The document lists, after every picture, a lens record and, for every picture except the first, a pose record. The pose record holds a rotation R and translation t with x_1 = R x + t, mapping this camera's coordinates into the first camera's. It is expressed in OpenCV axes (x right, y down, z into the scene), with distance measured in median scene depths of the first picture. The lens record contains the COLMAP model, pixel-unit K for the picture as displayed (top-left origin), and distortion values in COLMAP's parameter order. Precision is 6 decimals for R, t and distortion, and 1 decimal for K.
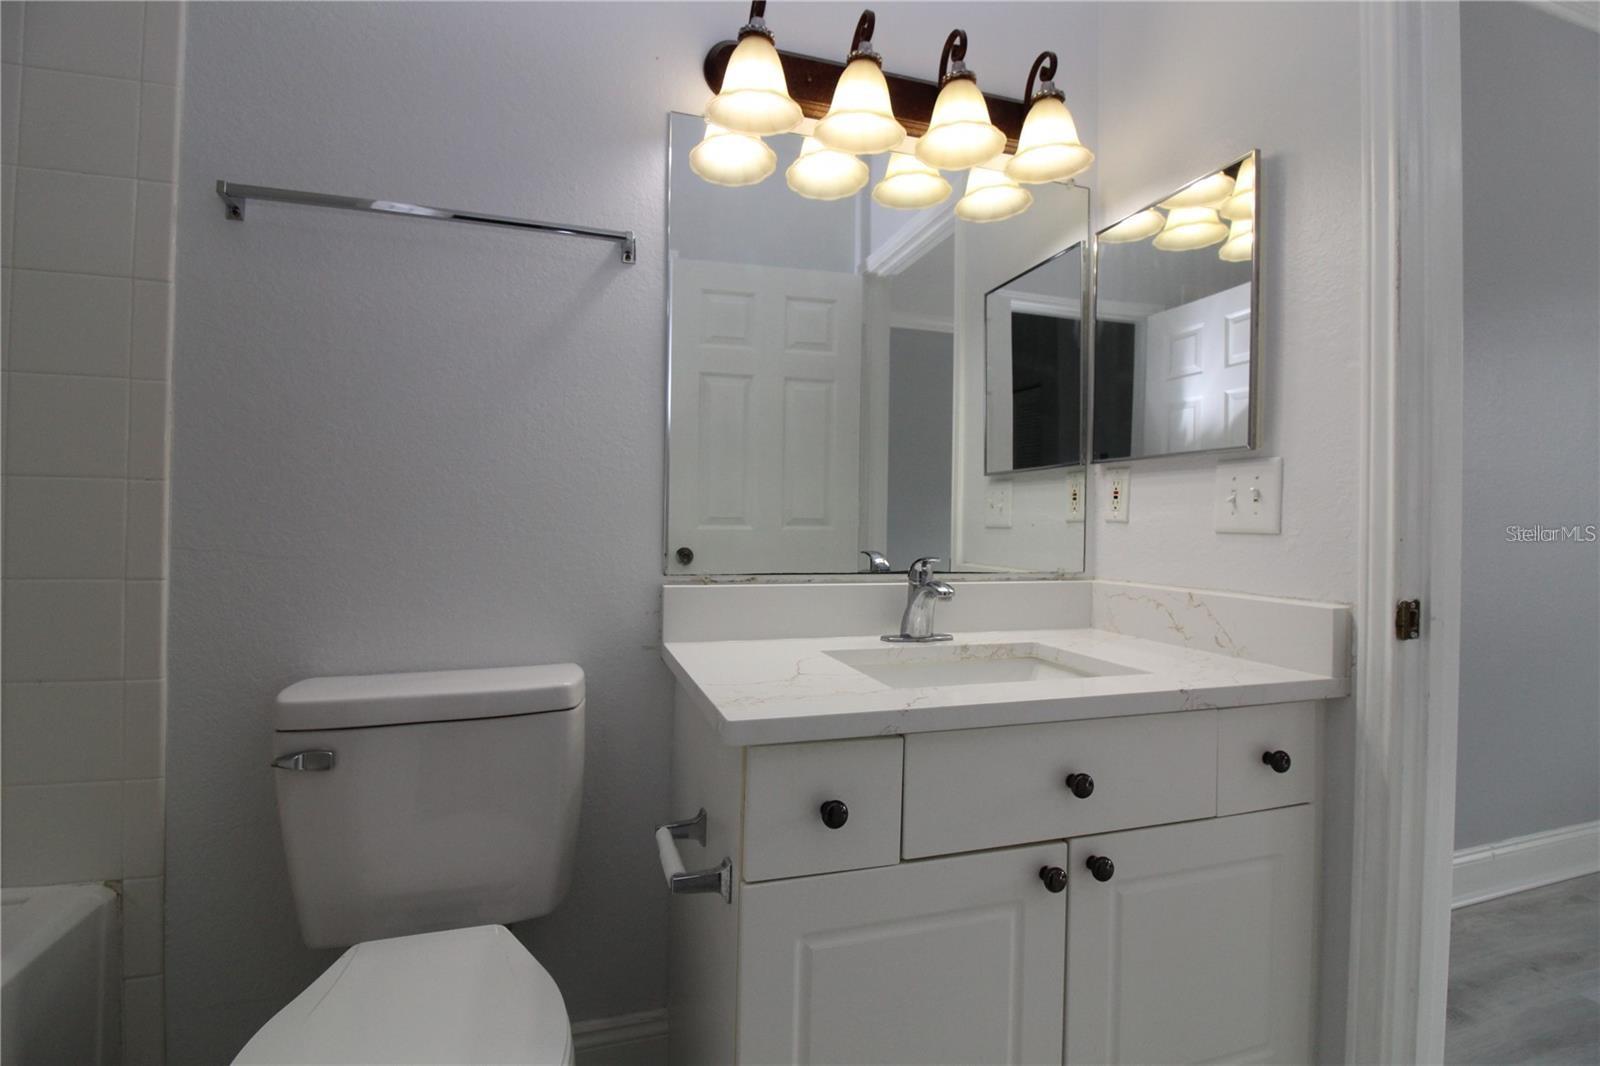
lens RADIAL K [[745.1, 0, 799.0], [0, 745.1, 531.8], [0, 0, 1]] dist [-0.001389, -0.010515]
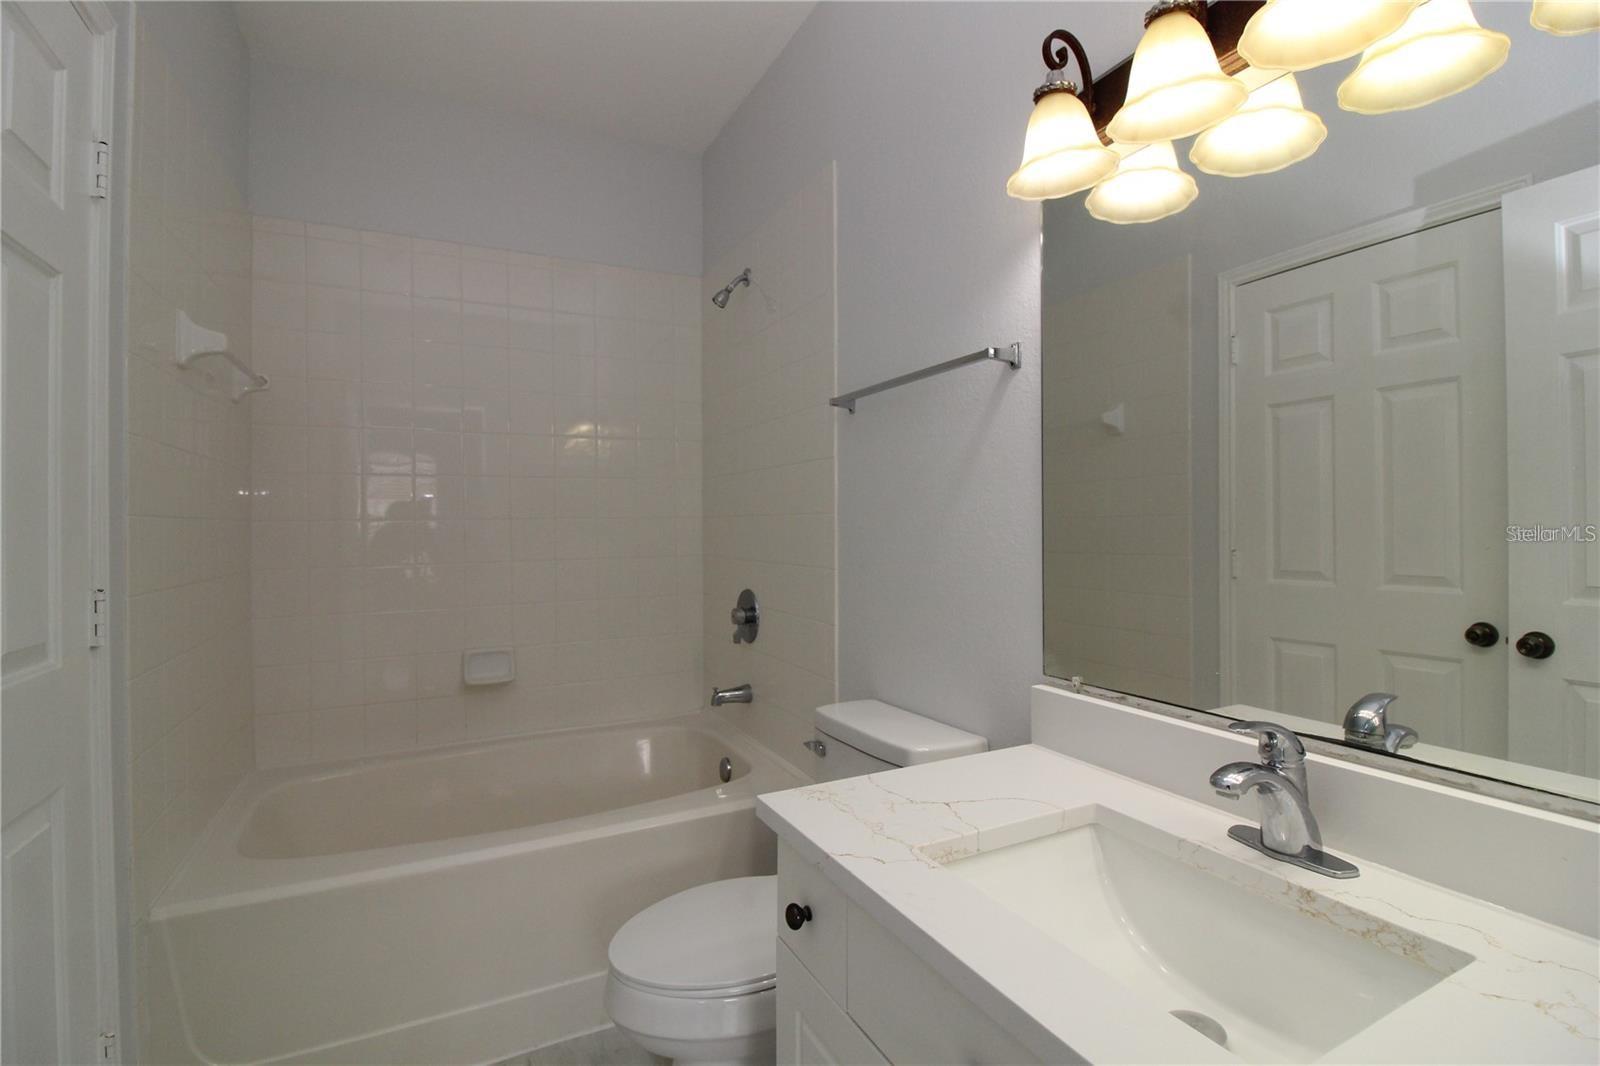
lens RADIAL K [[745.1, 0, 798.3], [0, 745.1, 529.6], [0, 0, 1]] dist [-0.001389, -0.010515]
pose [[0.166746, -0.008703, -0.985962, 0.728064], [0.001290, 0.999962, -0.008609, -0.123932], [0.985999, 0.000164, 0.166751, 0.514132]]
